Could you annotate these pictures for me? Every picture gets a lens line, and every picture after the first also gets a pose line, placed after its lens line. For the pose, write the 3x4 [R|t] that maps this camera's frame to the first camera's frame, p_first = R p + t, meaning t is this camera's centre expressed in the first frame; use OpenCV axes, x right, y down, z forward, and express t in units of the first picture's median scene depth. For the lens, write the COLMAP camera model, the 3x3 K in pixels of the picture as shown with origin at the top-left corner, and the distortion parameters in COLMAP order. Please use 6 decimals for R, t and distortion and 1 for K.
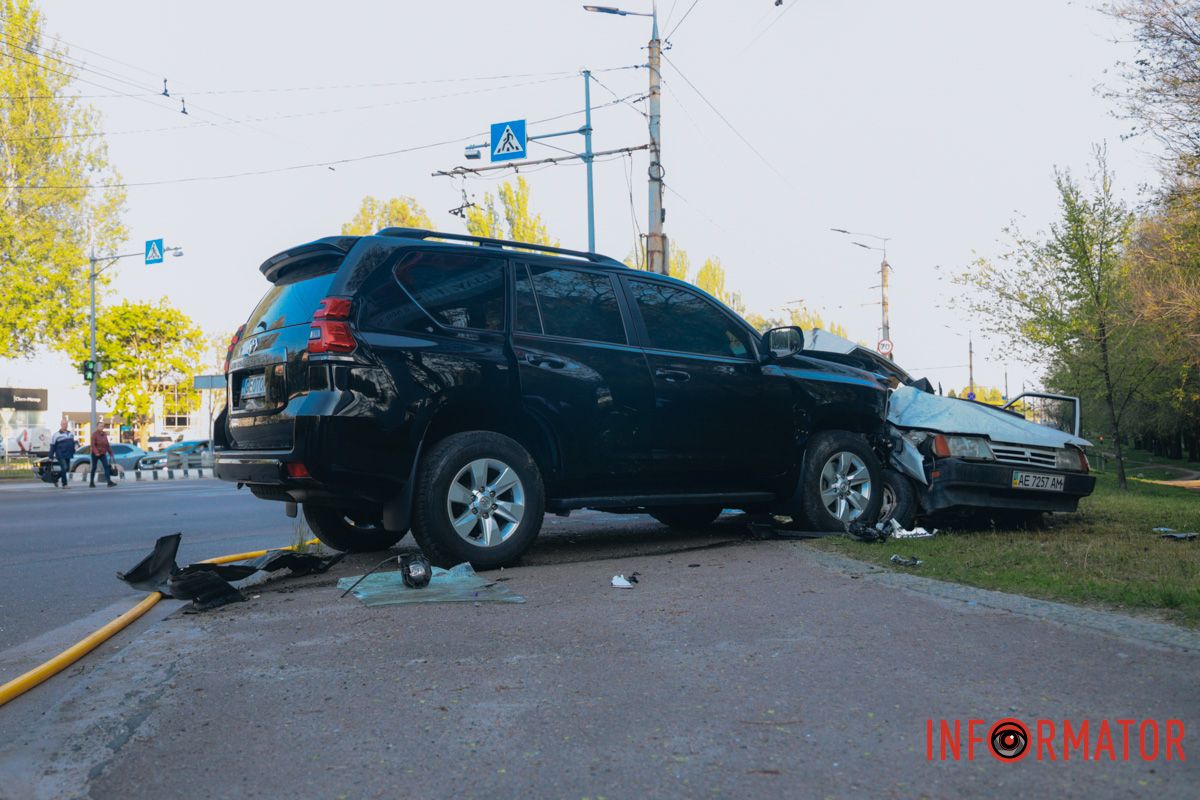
lens RADIAL K [[1091.7, 0, 576.8], [0, 1091.7, 383.7], [0, 0, 1]] dist [-0.004392, 0.013821]
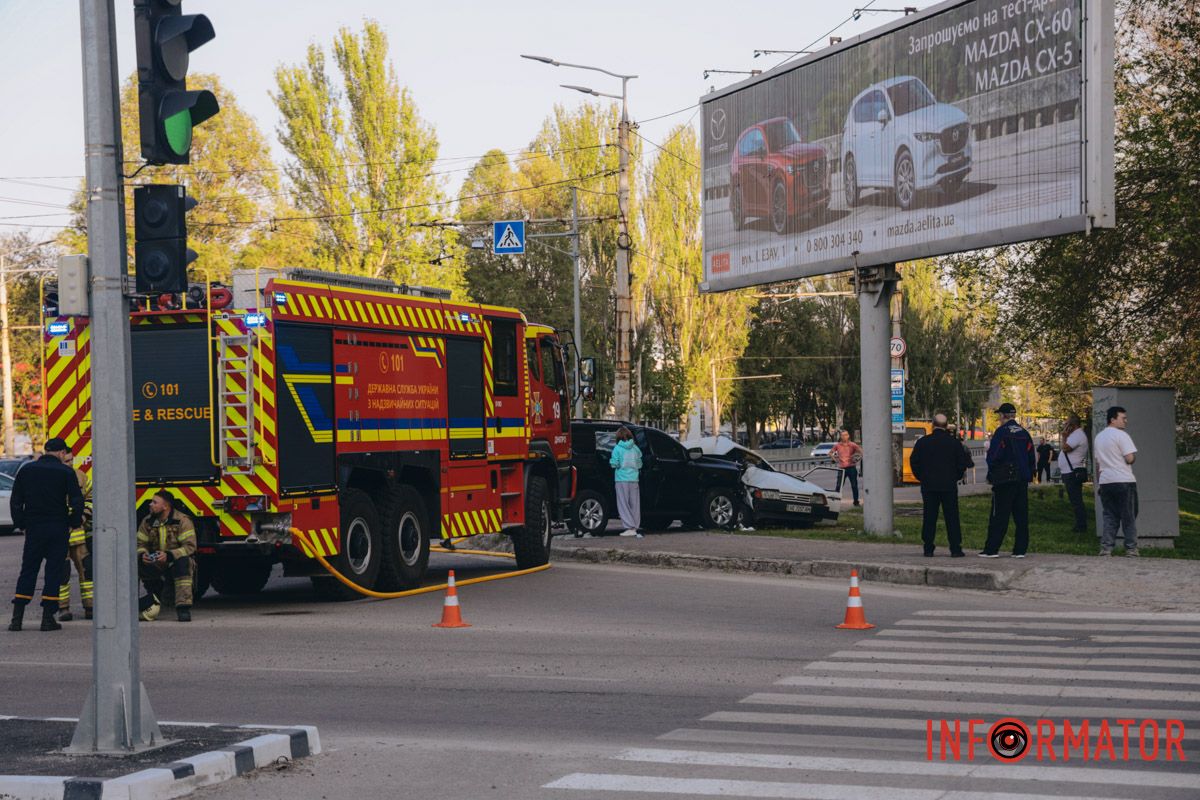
lens RADIAL K [[2319.9, 0, 600.0], [0, 2319.9, 400.0], [0, 0, 1]] dist [0.261293, 0.209090]
pose [[0.996083, 0.006456, 0.088193, -0.472776], [-0.009457, 0.999389, 0.033647, -0.317009], [-0.087921, -0.034350, 0.995535, -4.043283]]
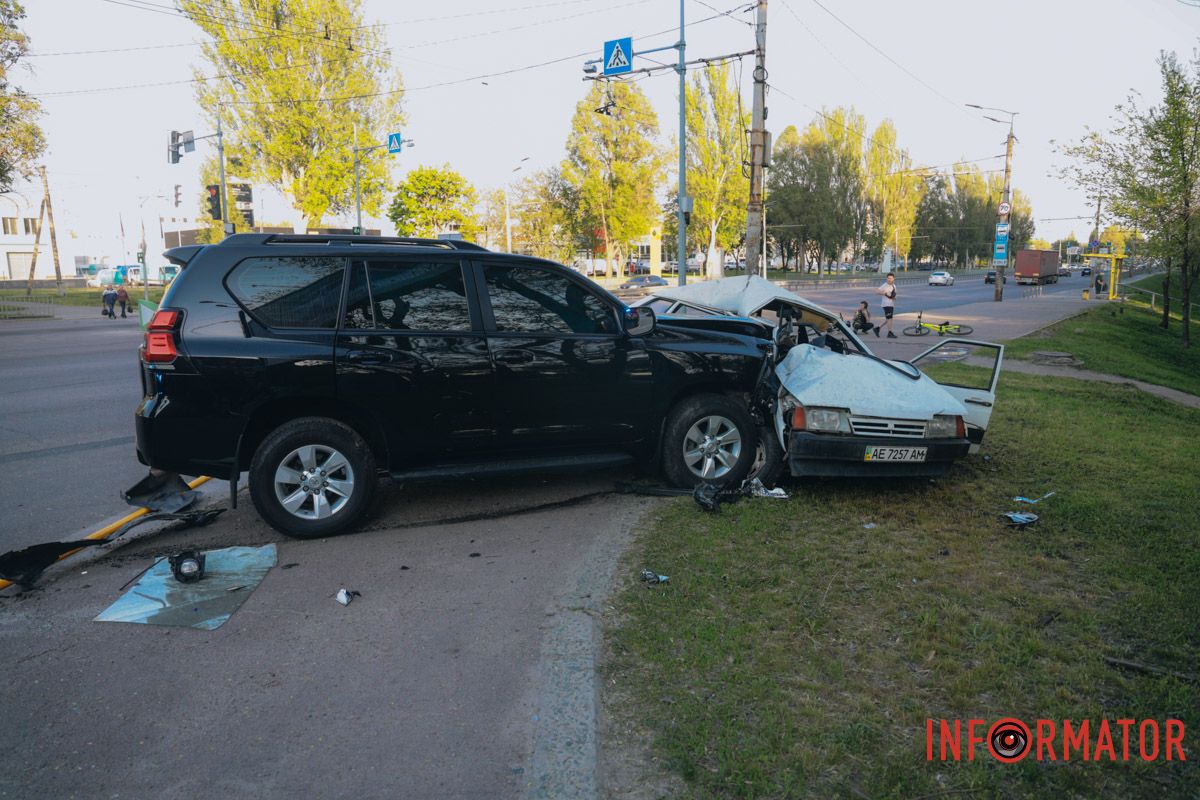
lens RADIAL K [[822.5, 0, 601.6], [0, 822.5, 402.0], [0, 0, 1]] dist [-0.097795, 0.075930]
pose [[0.977039, 0.048741, -0.207408, 0.296998], [-0.002021, 0.975558, 0.219733, -0.124984], [0.213049, -0.214268, 0.953257, 0.202927]]
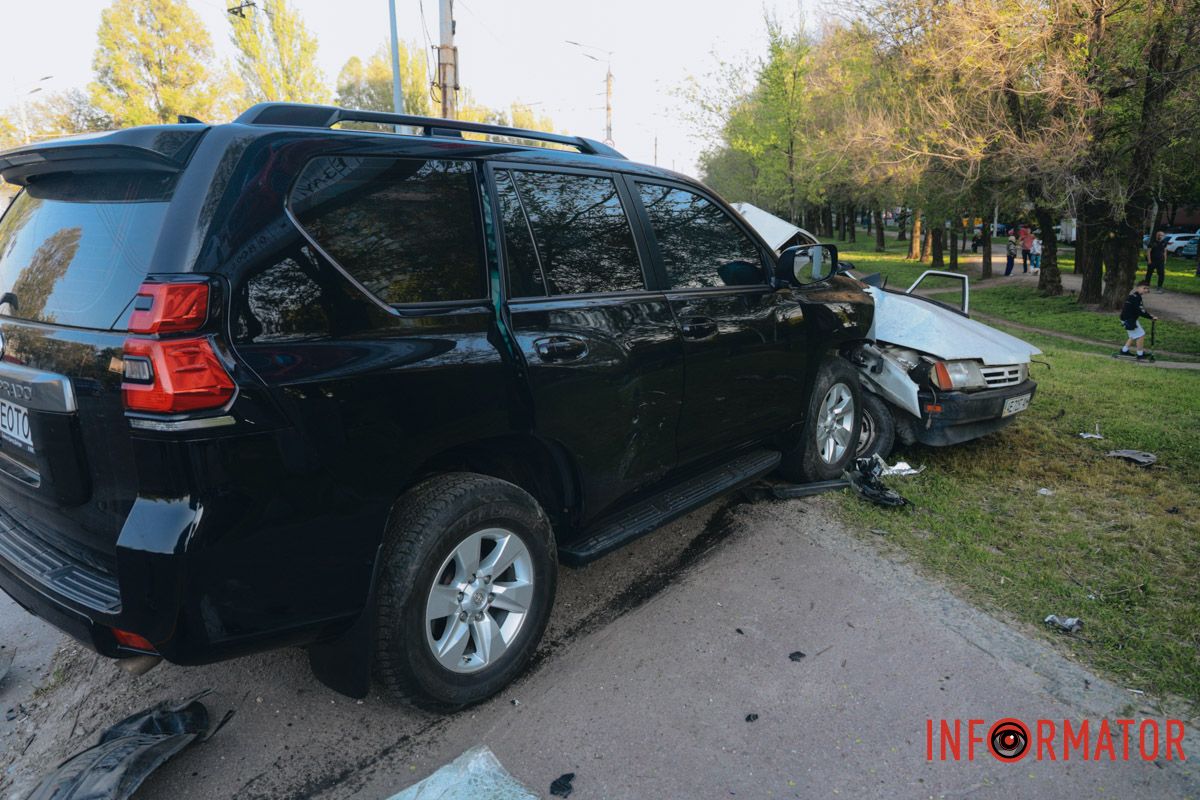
lens RADIAL K [[839.0, 0, 595.8], [0, 839.0, 404.1], [0, 0, 1]] dist [-0.097085, 0.067051]
pose [[0.955267, -0.063516, 0.288843, -0.113509], [-0.020388, 0.960199, 0.278573, -0.093883], [-0.295040, -0.272001, 0.915951, 0.454396]]
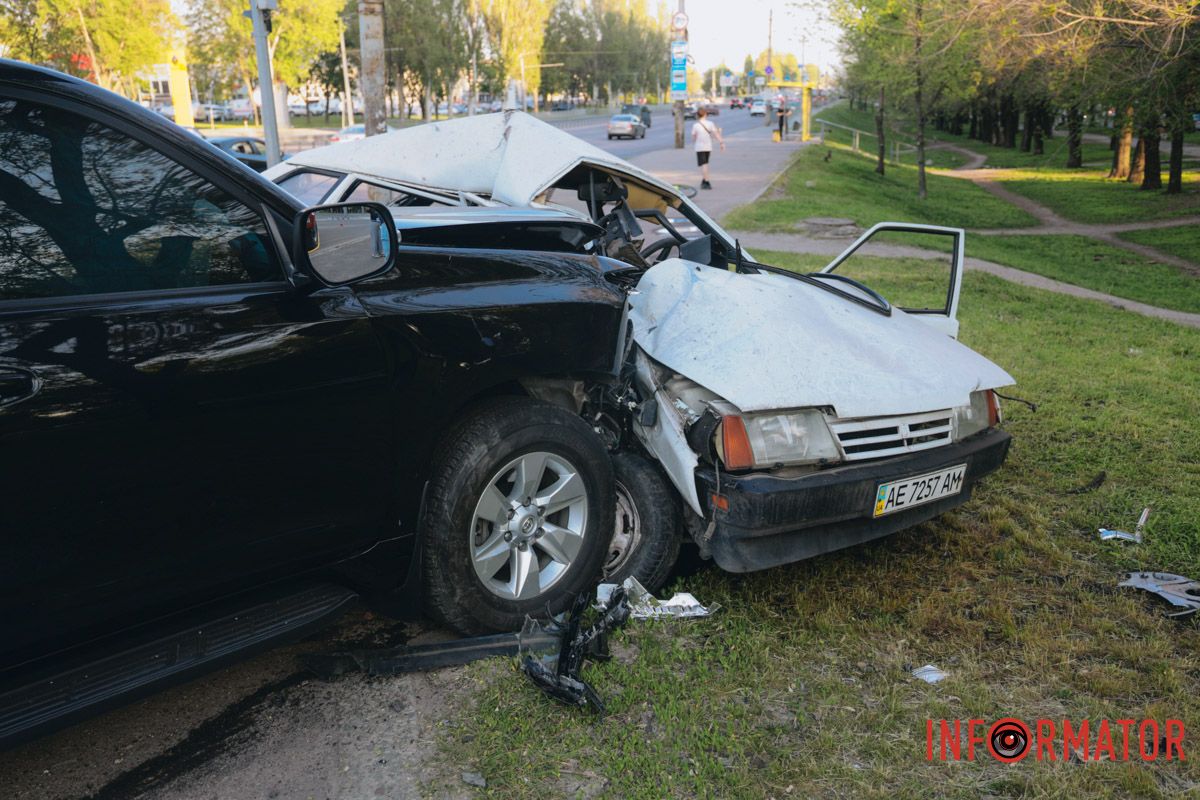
lens RADIAL K [[1105.6, 0, 604.7], [0, 1105.6, 400.7], [0, 0, 1]] dist [0.002014, 0.080359]
pose [[0.978502, -0.054340, 0.198950, 0.181838], [-0.009345, 0.951991, 0.305983, -0.095289], [-0.206026, -0.301264, 0.931018, 0.561328]]
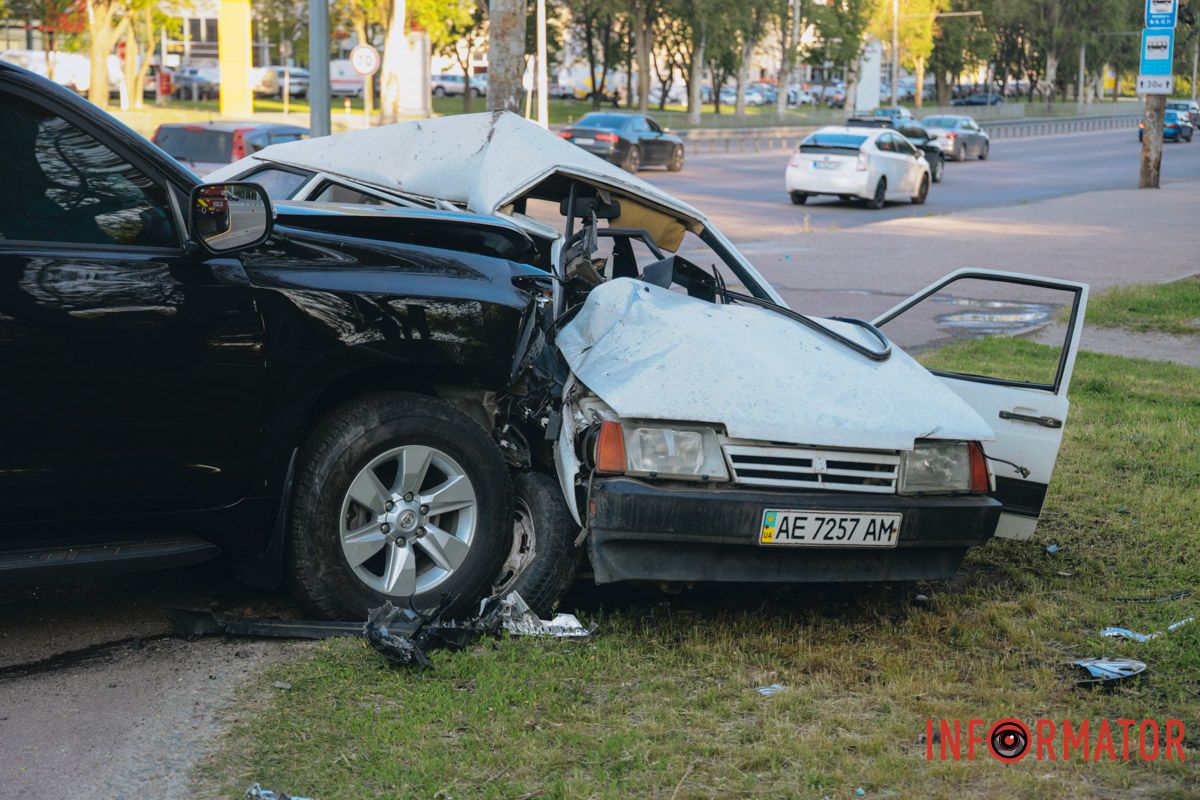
lens RADIAL K [[2319.9, 0, 600.0], [0, 2319.9, 400.0], [0, 0, 1]] dist [0.261293, 0.209090]
pose [[0.999144, 0.040199, 0.009805, 0.305263], [-0.041322, 0.981614, 0.186352, -0.135214], [-0.002133, -0.186598, 0.982434, 0.055099]]
